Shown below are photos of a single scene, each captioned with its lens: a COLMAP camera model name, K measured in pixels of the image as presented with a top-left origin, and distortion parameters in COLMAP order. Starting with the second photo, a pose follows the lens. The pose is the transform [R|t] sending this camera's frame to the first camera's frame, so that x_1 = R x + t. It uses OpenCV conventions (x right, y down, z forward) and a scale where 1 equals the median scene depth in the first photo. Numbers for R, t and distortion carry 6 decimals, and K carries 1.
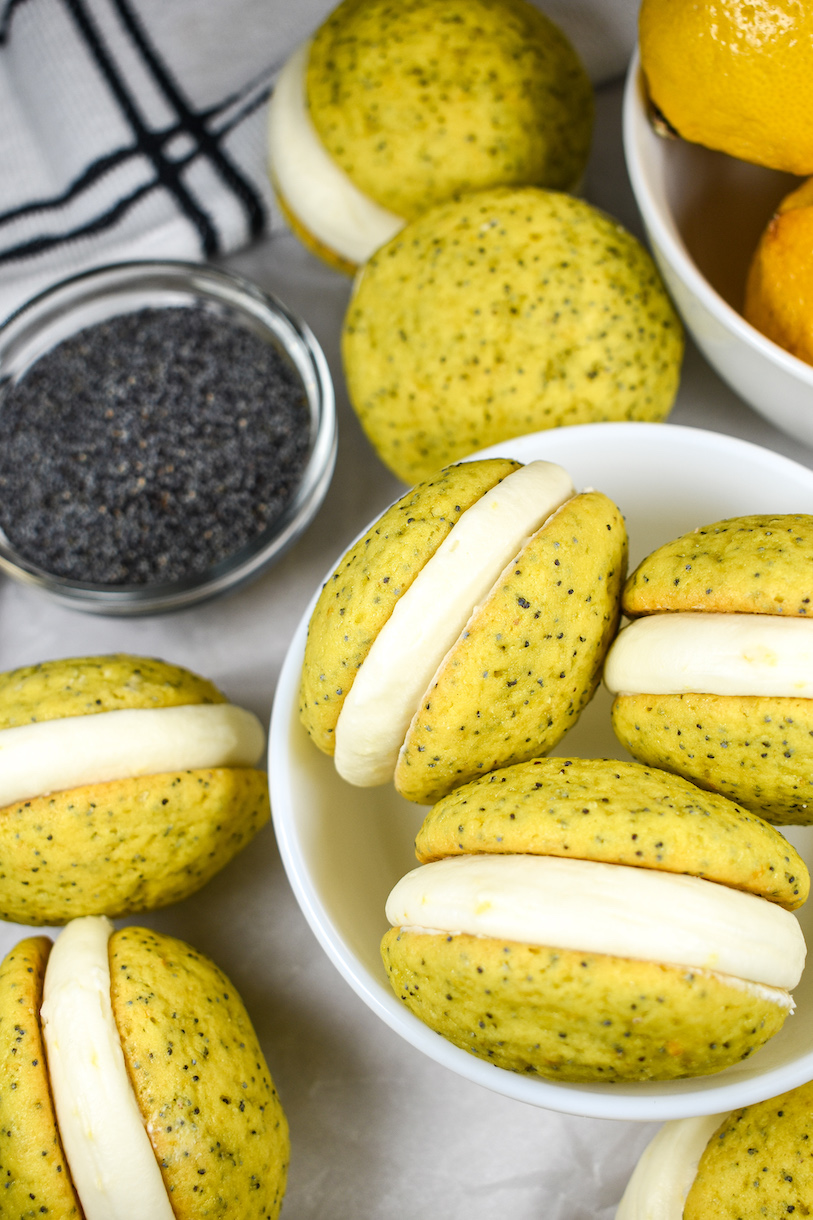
lens RADIAL K [[1472.6, 0, 416.5], [0, 1472.6, 616.4], [0, 0, 1]] dist [-0.032021, 0.000000]
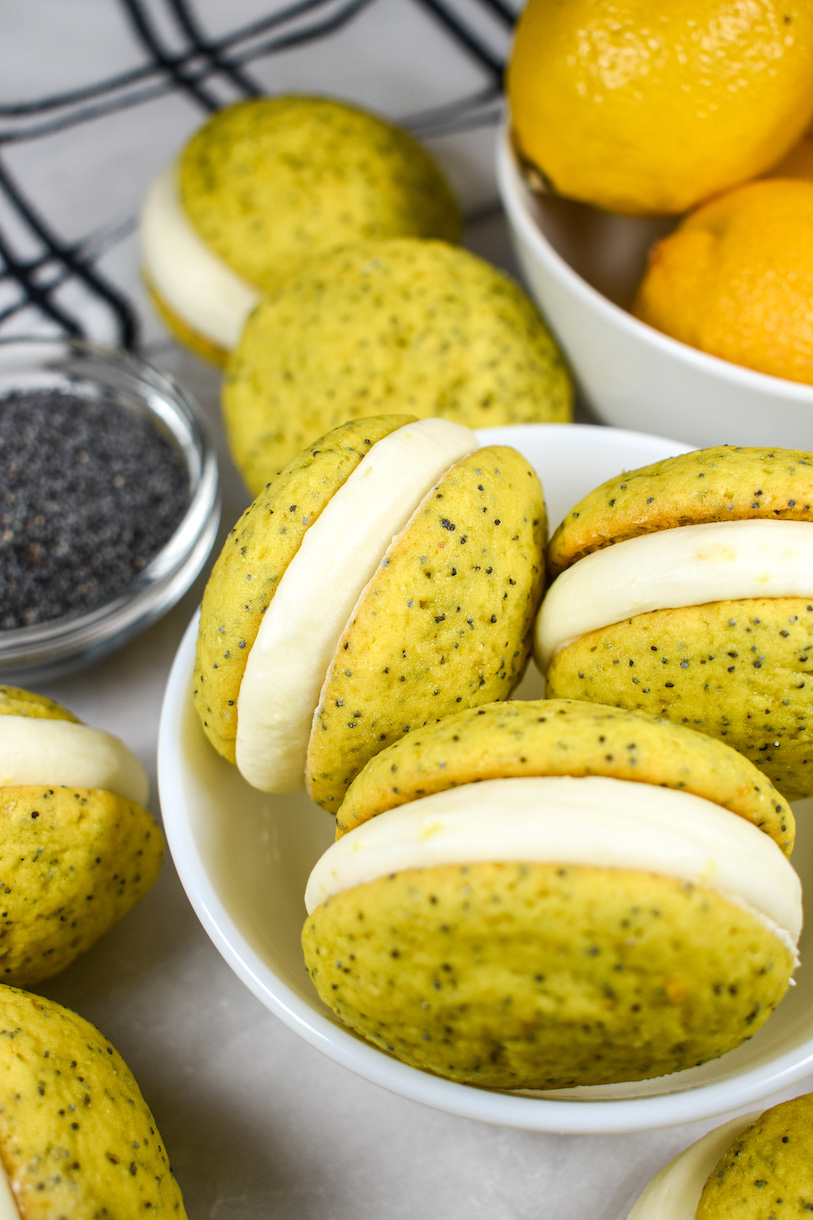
lens RADIAL K [[1401.9, 0, 408.9], [0, 1401.9, 619.7], [0, 0, 1]] dist [-0.033920, 0.000000]
pose [[0.993741, -0.032301, 0.106935, -0.041276], [0.057964, 0.967425, -0.246432, 0.239343], [-0.095492, 0.251088, 0.963243, 0.182644]]
